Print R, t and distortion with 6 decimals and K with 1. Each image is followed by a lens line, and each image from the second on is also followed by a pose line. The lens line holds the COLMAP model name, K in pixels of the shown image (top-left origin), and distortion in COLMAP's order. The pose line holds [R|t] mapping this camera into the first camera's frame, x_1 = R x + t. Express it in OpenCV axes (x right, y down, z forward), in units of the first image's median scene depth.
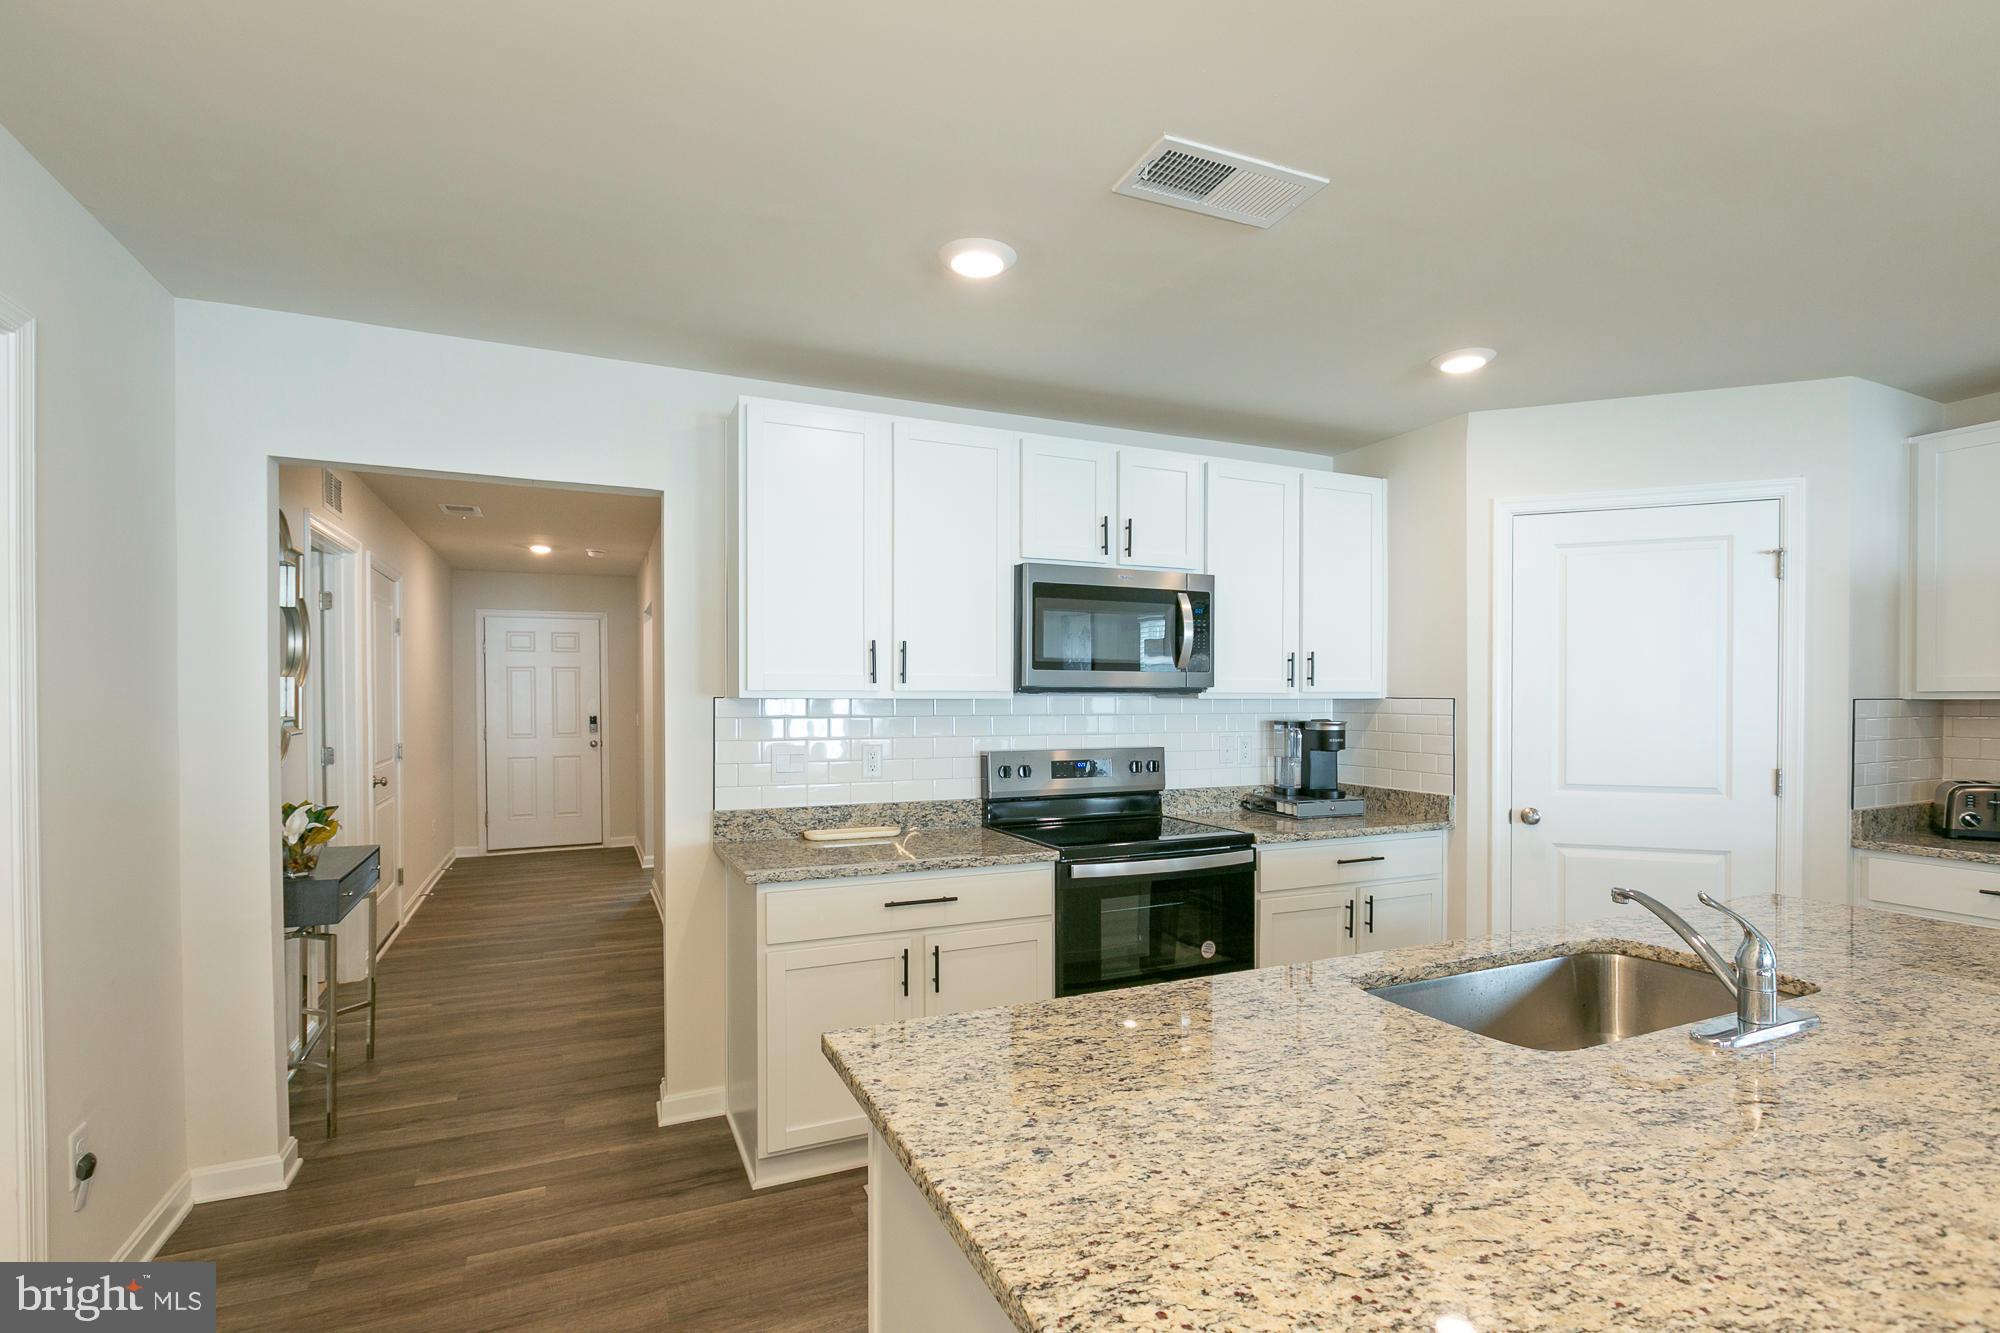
lens RADIAL K [[938.4, 0, 1005.0], [0, 938.4, 707.2], [0, 0, 1]] dist [-0.004666, -0.001824]
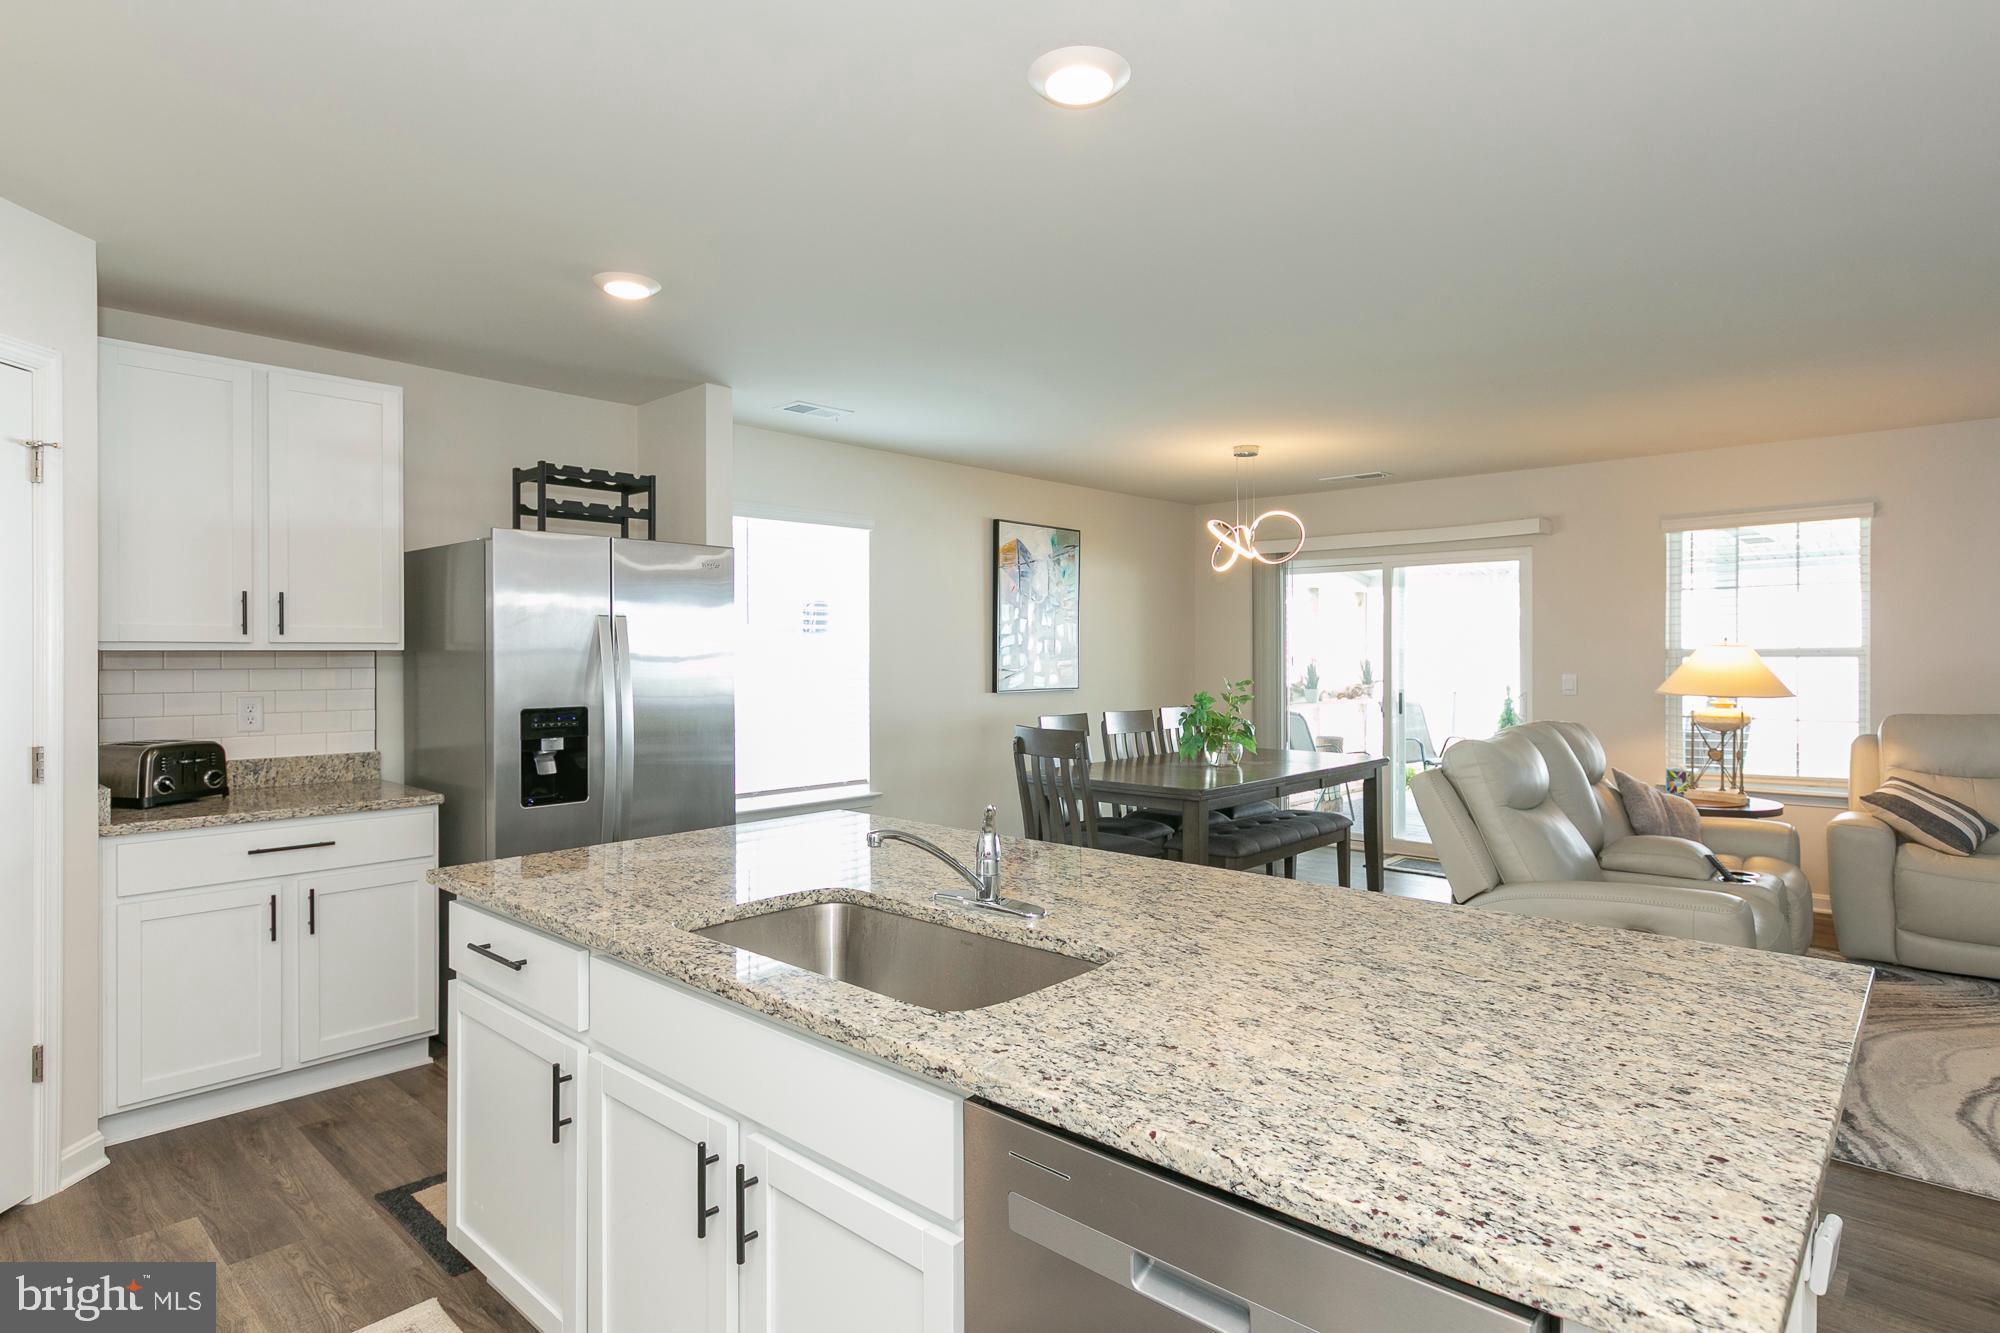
lens RADIAL K [[1060.6, 0, 1005.2], [0, 1060.6, 655.5], [0, 0, 1]] dist [-0.002103, -0.000659]
pose [[-0.395520, -0.002331, 0.918454, -0.219594], [0.011582, 0.999905, 0.007525, -0.001968], [-0.918384, 0.013614, -0.395455, 0.648494]]
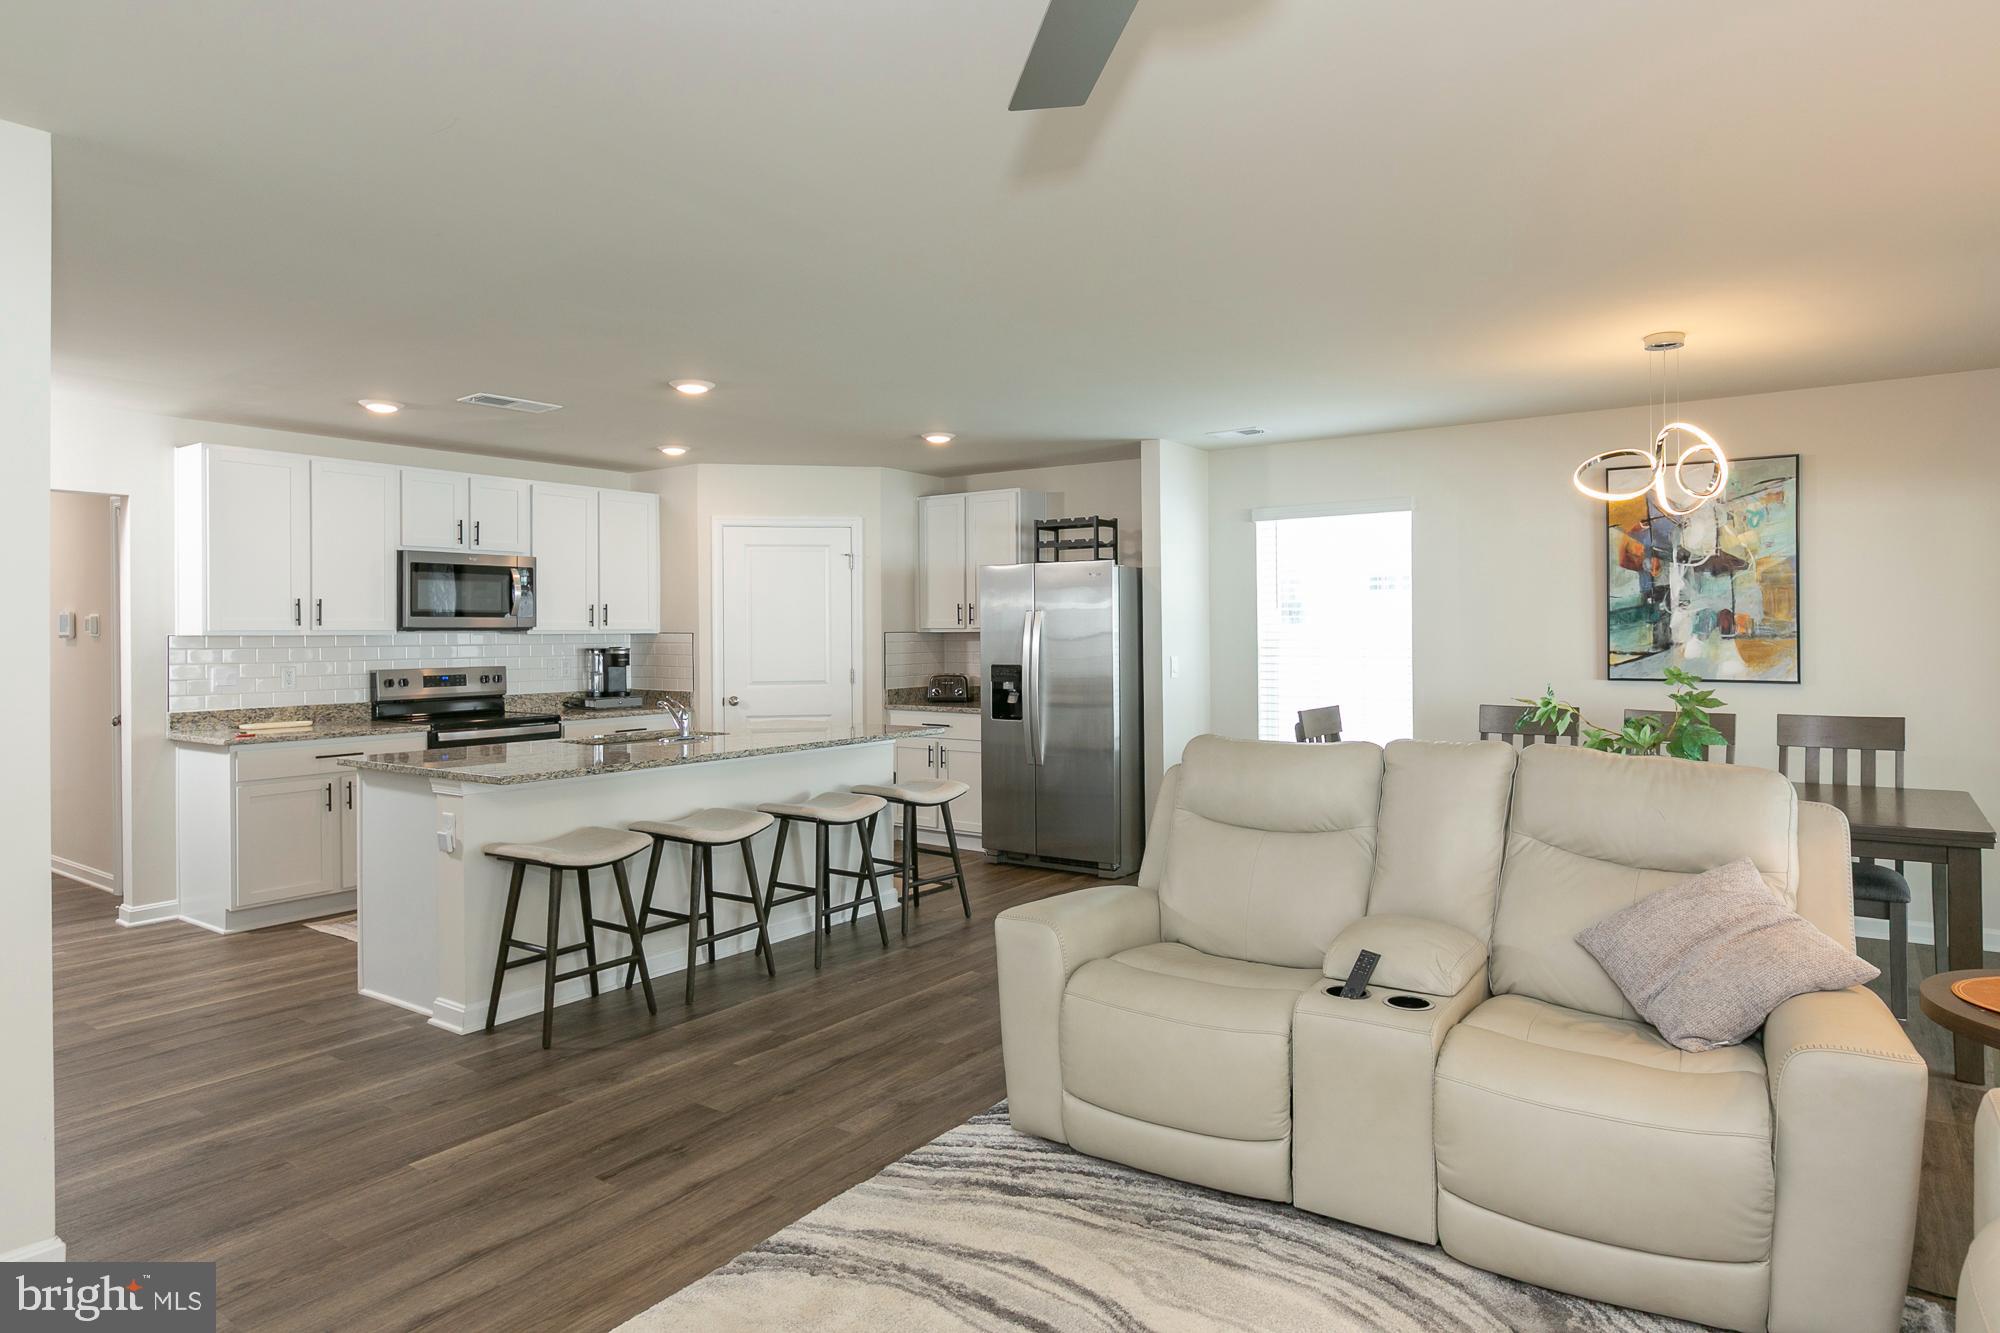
lens RADIAL K [[1159.6, 0, 1006.0], [0, 1159.6, 630.9], [0, 0, 1]] dist [-0.001048, -0.000288]
pose [[0.864939, -0.005138, 0.501851, -0.083971], [0.010763, 0.999908, -0.008313, 0.011684], [-0.501762, 0.012592, 0.864914, -1.214318]]
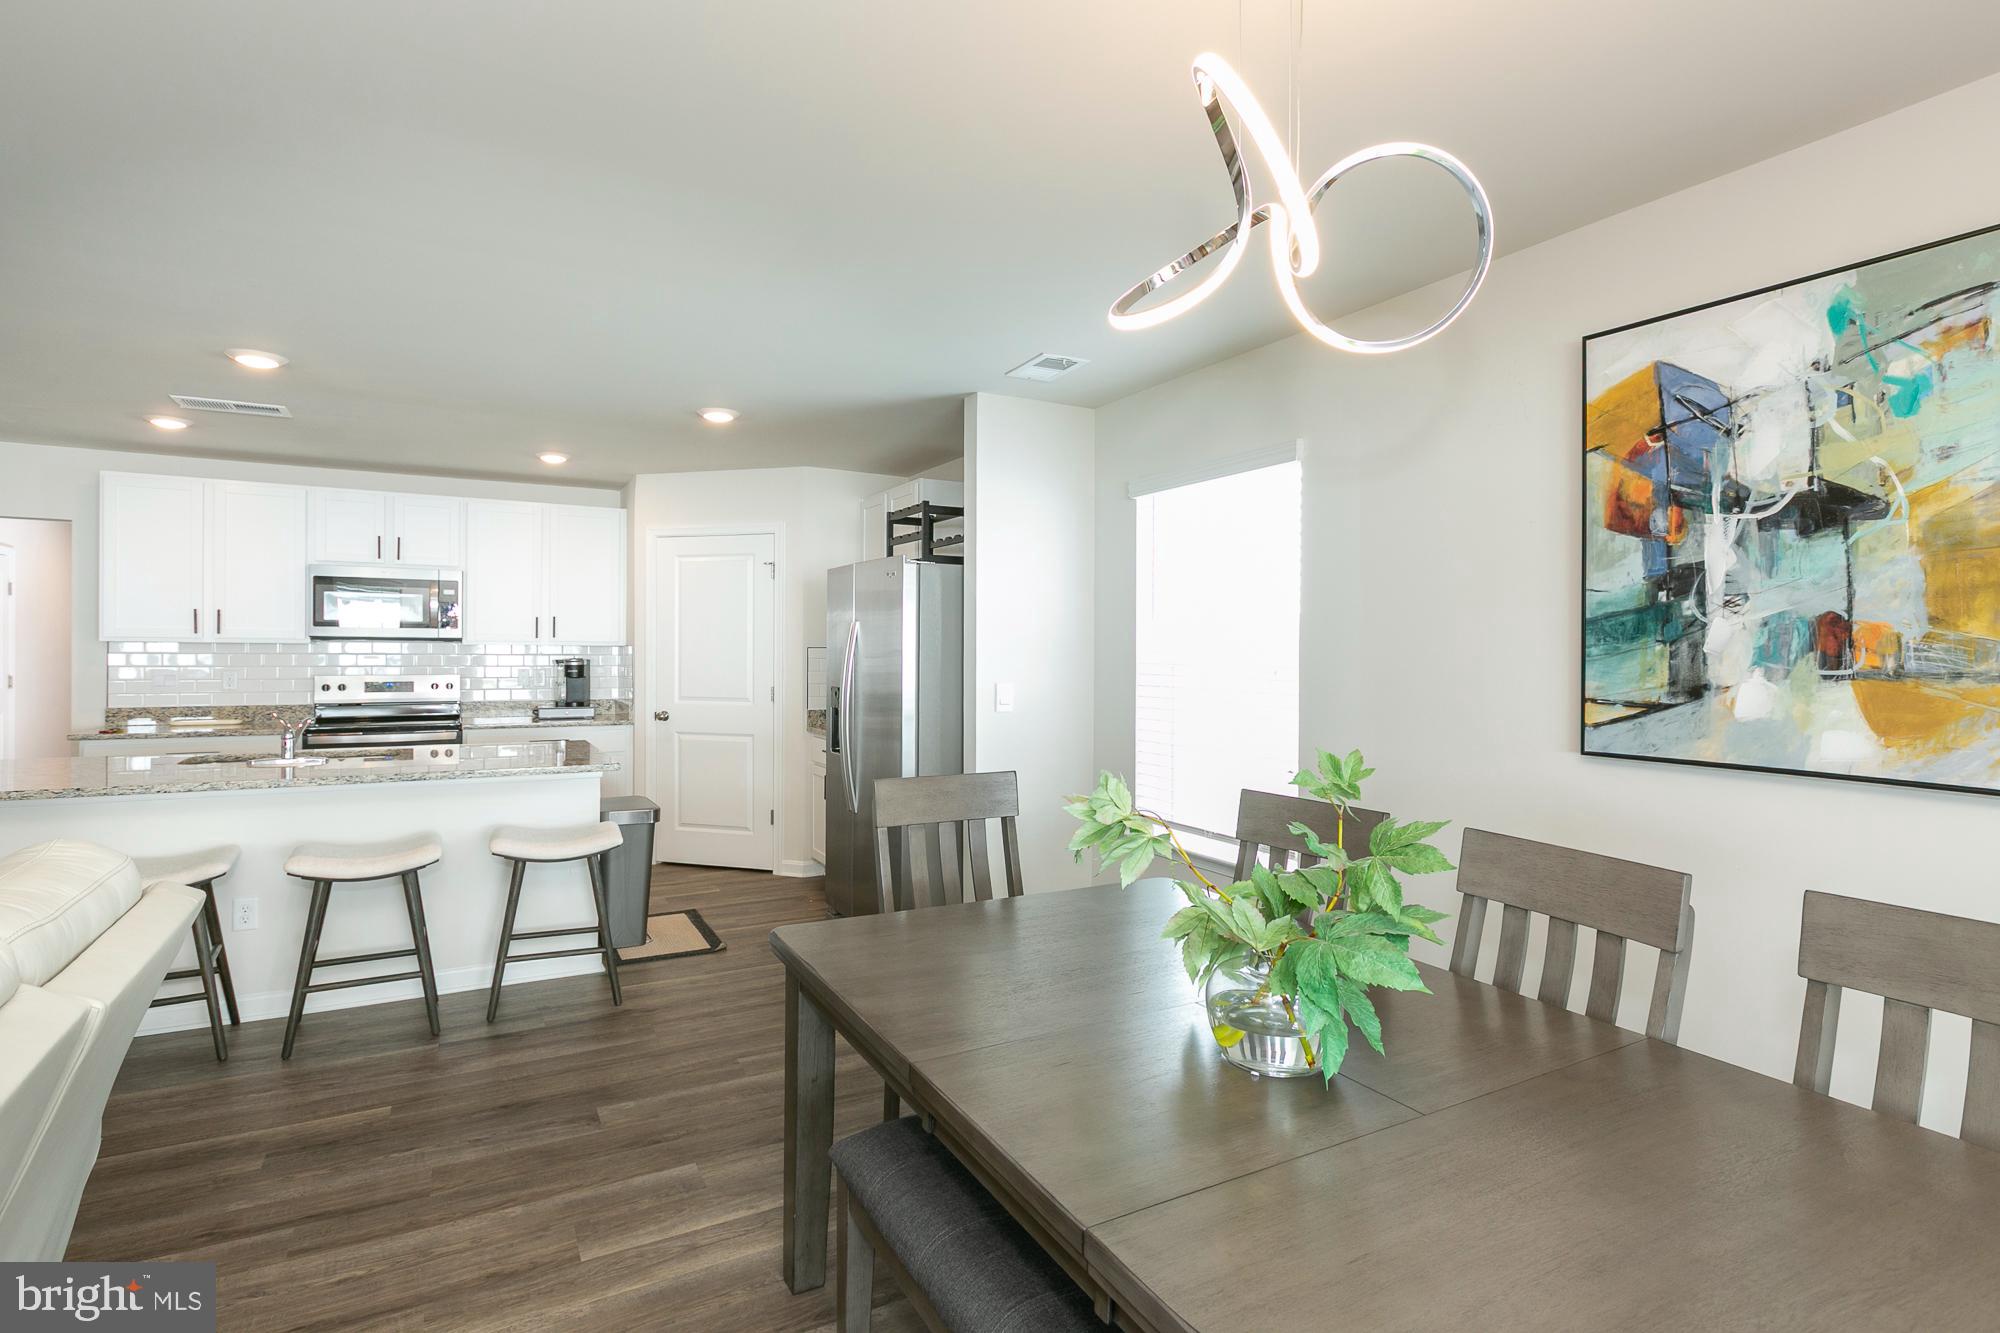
lens RADIAL K [[953.4, 0, 986.8], [0, 953.4, 659.3], [0, 0, 1]] dist [-0.002924, -0.001307]
pose [[0.996585, 0.007611, 0.082222, 1.103367], [-0.007599, 0.999971, -0.000465, 0.011877], [-0.082223, -0.000162, 0.996614, -0.833867]]
